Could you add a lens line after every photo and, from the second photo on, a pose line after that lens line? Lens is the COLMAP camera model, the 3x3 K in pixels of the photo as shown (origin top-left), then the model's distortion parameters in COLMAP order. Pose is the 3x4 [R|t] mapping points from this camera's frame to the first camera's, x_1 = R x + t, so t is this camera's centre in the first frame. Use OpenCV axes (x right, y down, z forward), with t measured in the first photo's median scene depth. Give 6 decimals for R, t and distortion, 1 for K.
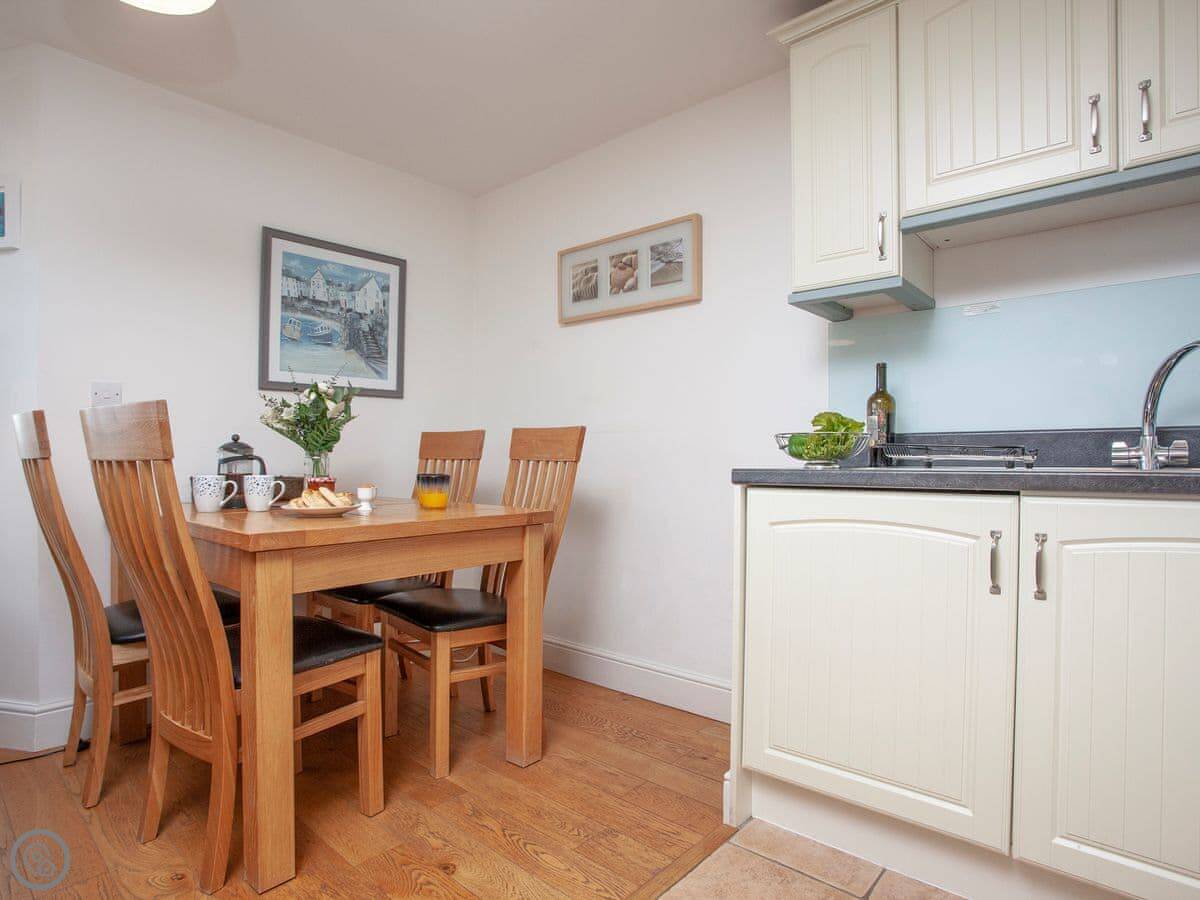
lens RADIAL K [[817.1, 0, 400.8], [0, 817.1, 472.6], [0, 0, 1]] dist [-0.006218, -0.003594]
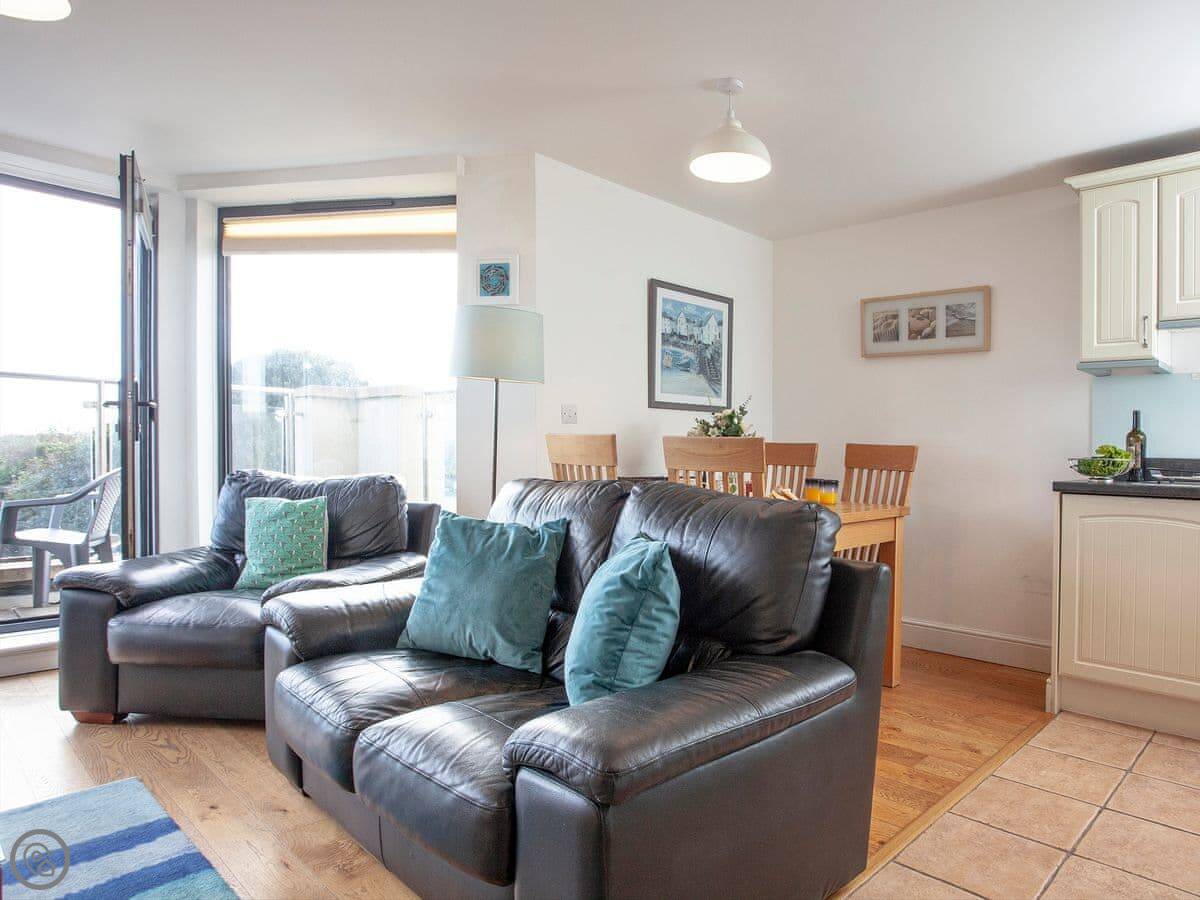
lens RADIAL K [[924.6, 0, 600.0], [0, 924.6, 450.0], [0, 0, 1]] dist [0.026767, 0.000079]
pose [[0.994691, 0.022942, 0.100314, -0.379001], [-0.021330, 0.999626, -0.017104, -0.009599], [-0.100669, 0.014873, 0.994809, -0.405350]]
